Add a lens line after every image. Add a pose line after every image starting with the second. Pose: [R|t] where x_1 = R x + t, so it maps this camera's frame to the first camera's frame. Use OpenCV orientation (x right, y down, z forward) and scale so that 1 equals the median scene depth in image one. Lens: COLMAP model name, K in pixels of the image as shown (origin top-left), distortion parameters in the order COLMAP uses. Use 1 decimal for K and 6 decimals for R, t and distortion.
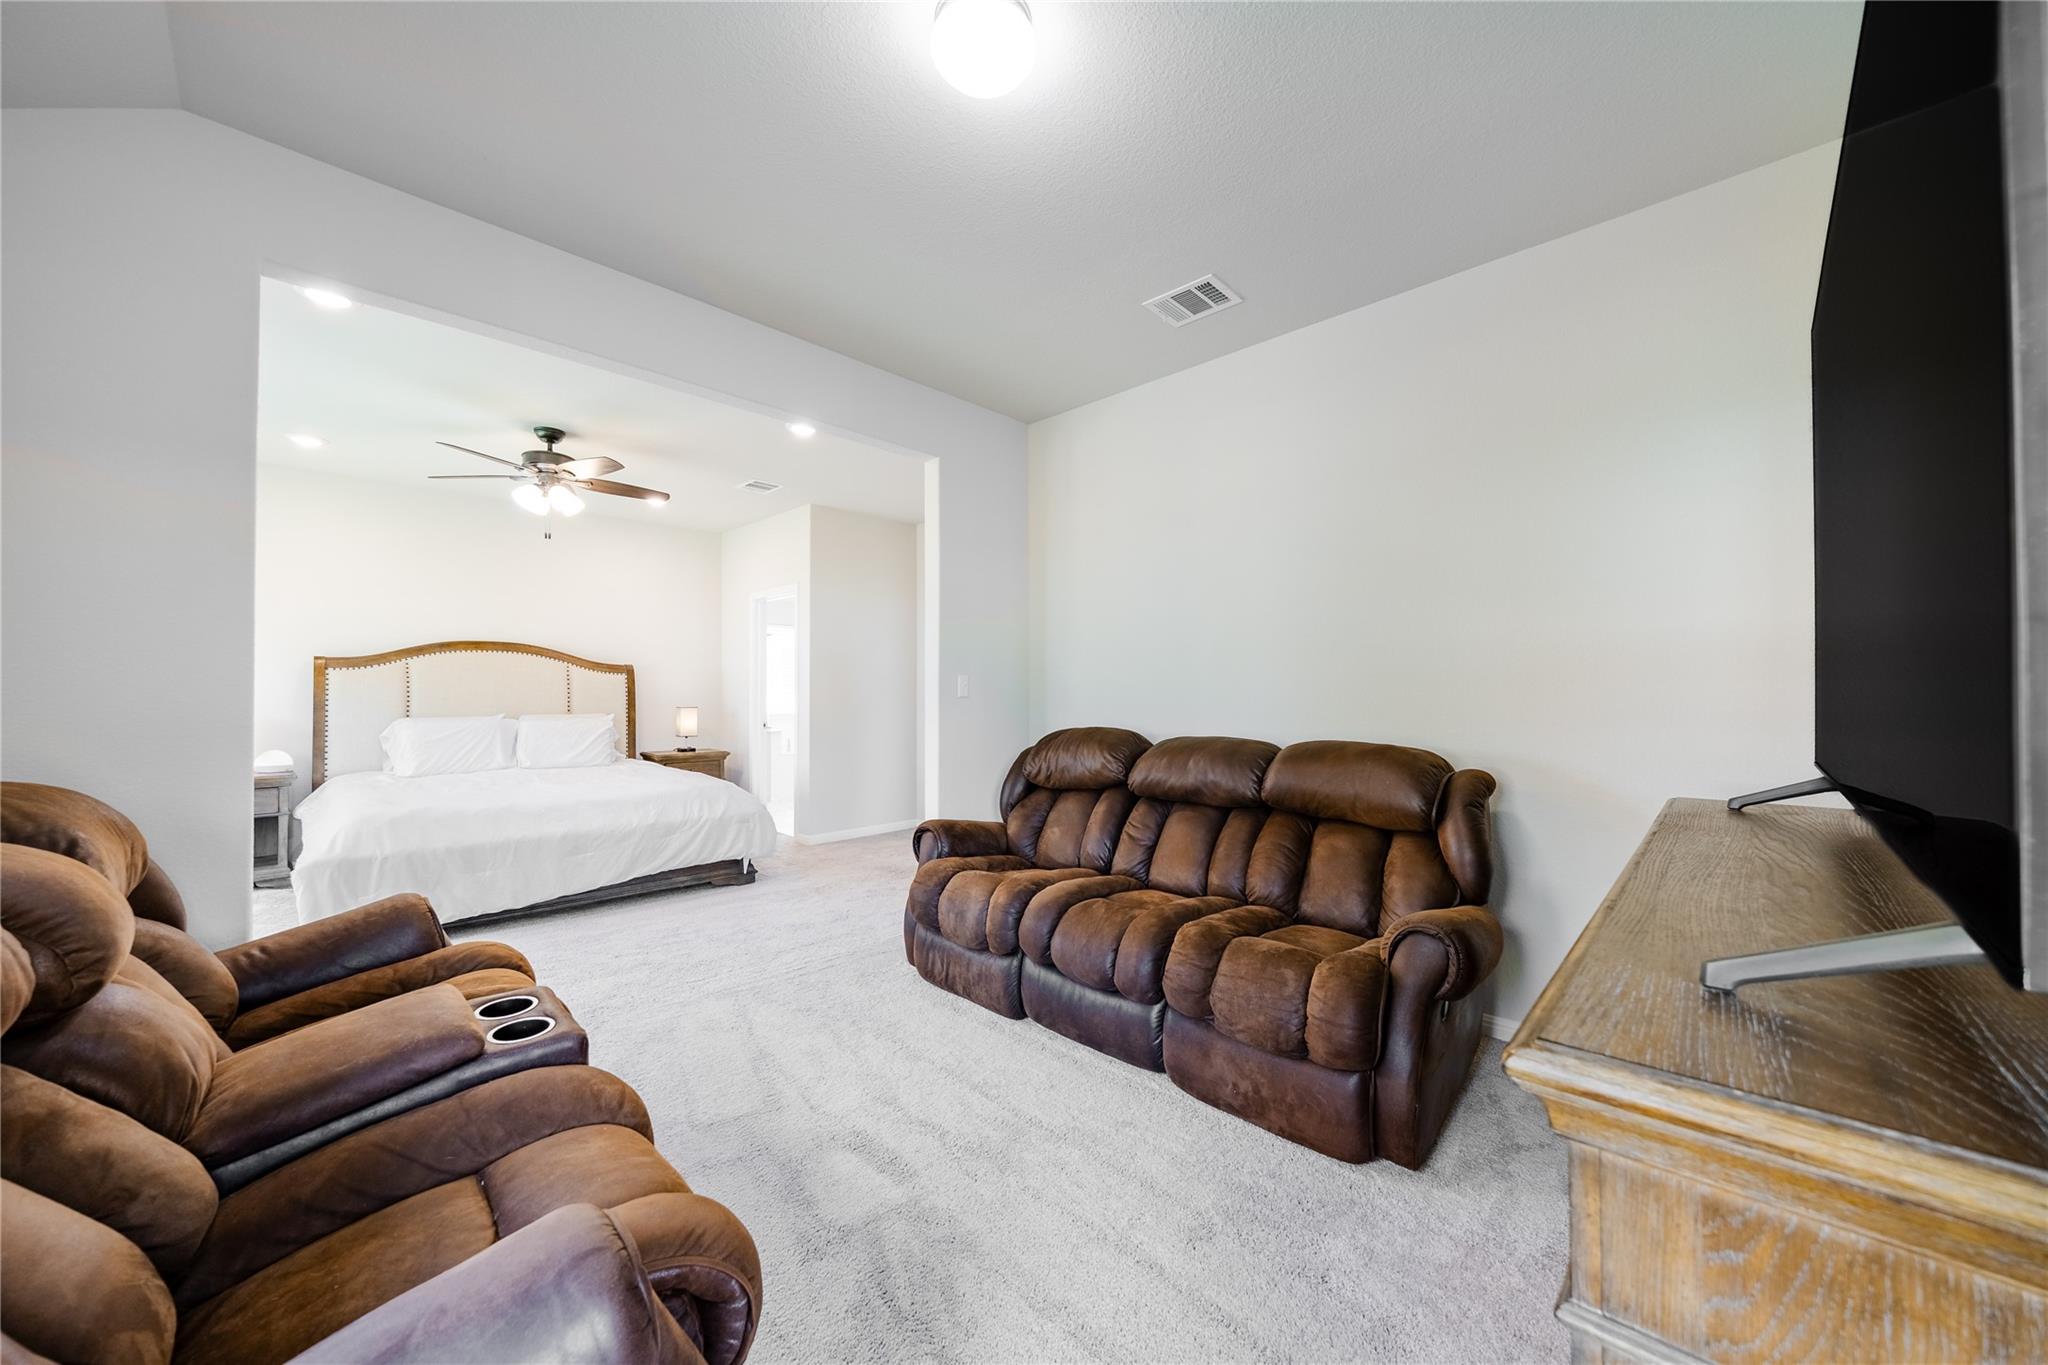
lens RADIAL K [[749.5, 0, 1021.9], [0, 749.5, 681.9], [0, 0, 1]] dist [-0.007516, 0.000155]
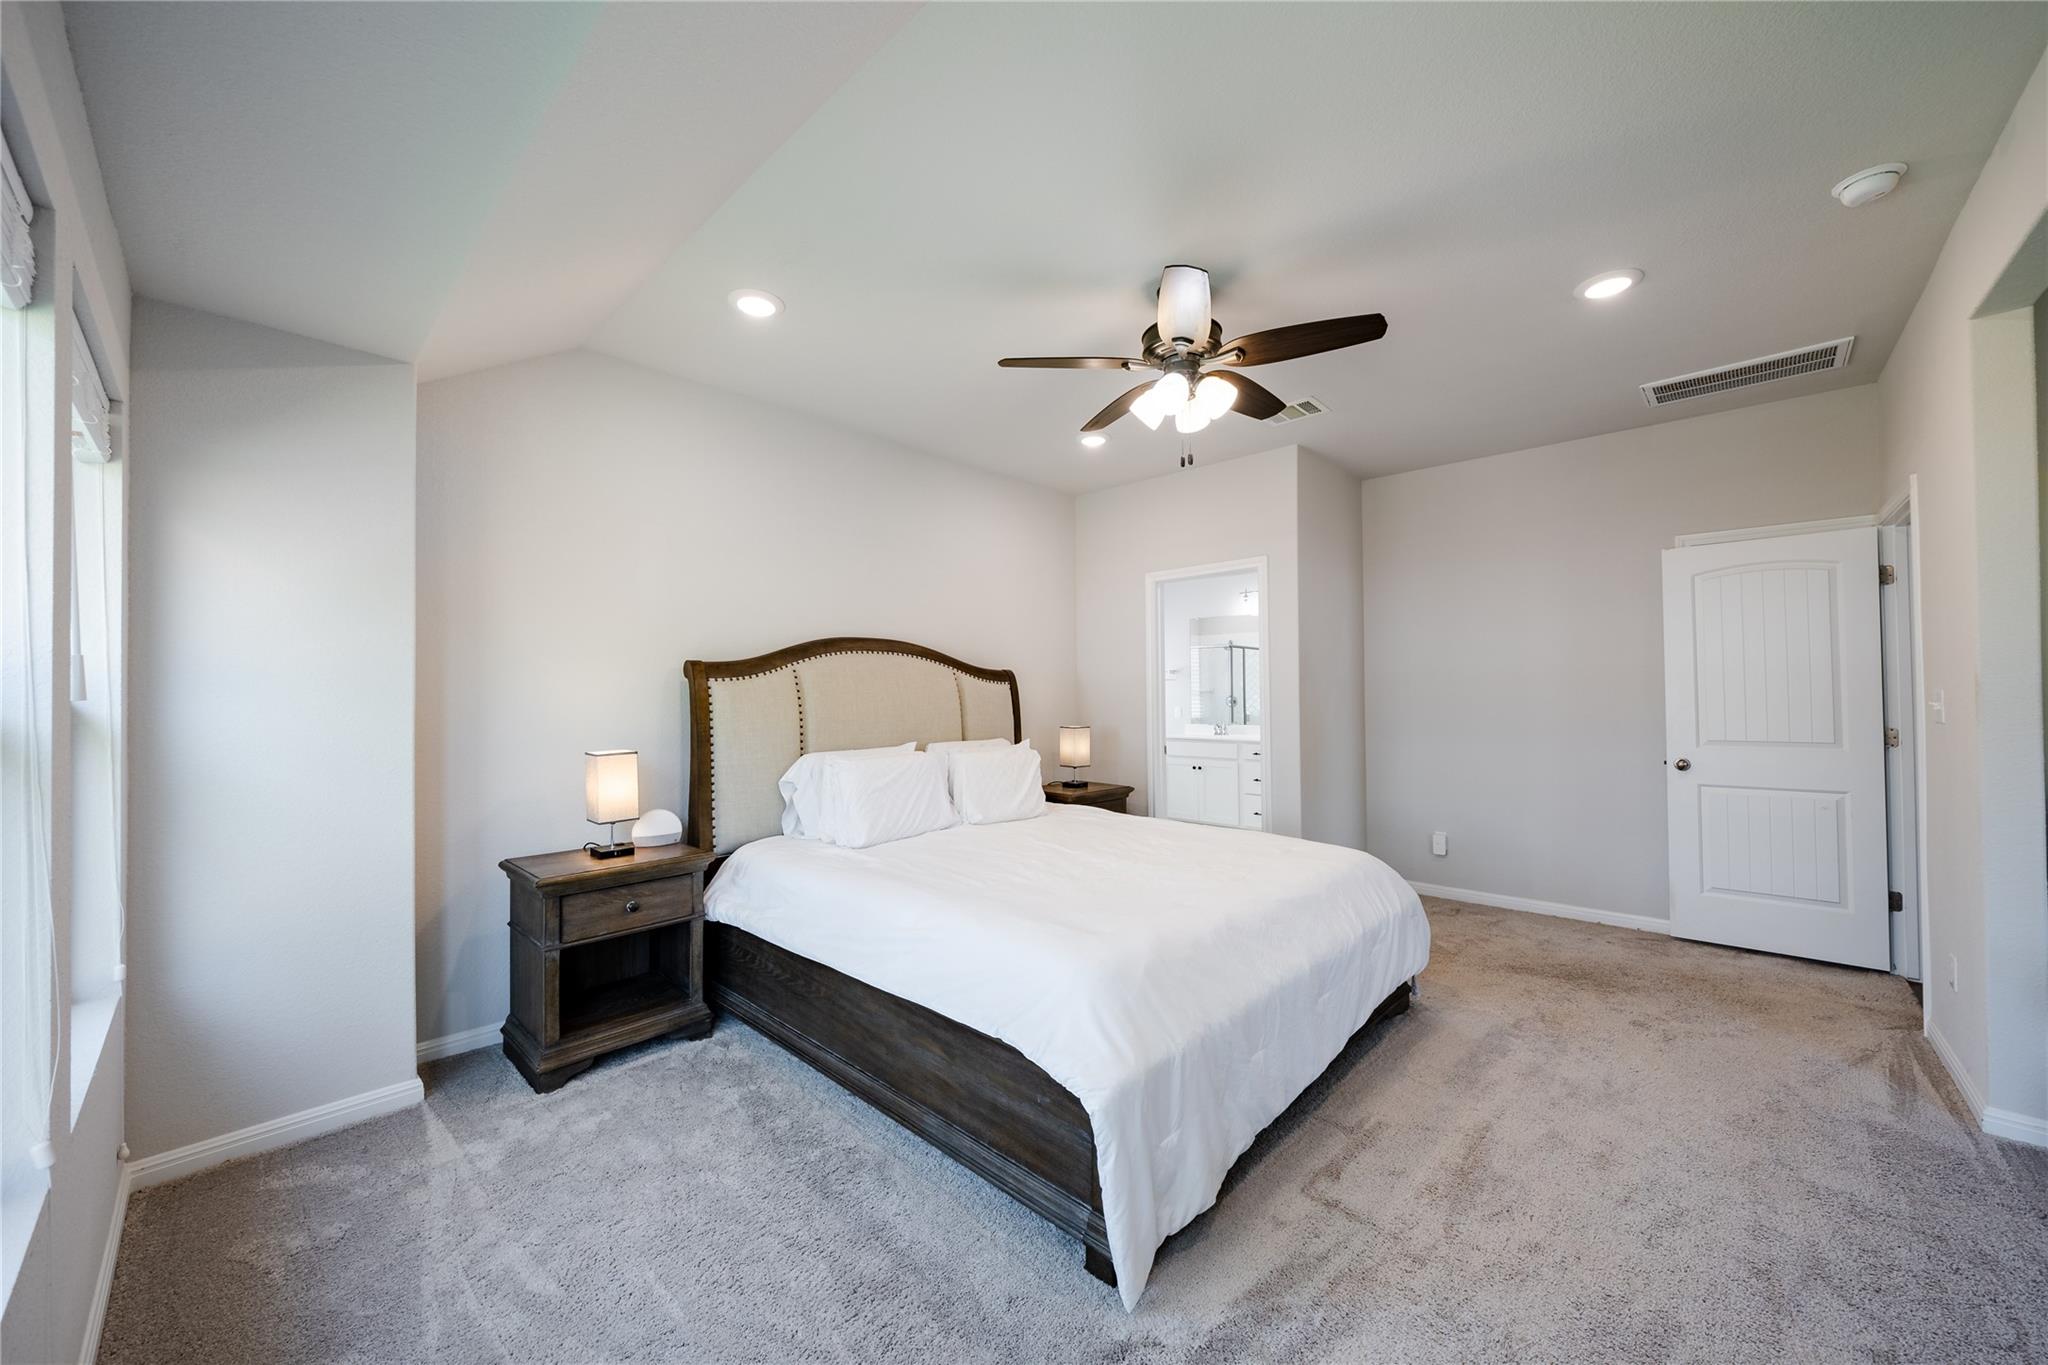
lens RADIAL K [[749.5, 0, 1014.0], [0, 749.5, 681.4], [0, 0, 1]] dist [-0.007516, 0.000155]
pose [[0.999849, -0.017381, -0.000017, -0.628892], [0.017379, 0.999775, -0.012183, -0.003163], [0.000228, 0.012180, 0.999926, 0.328757]]
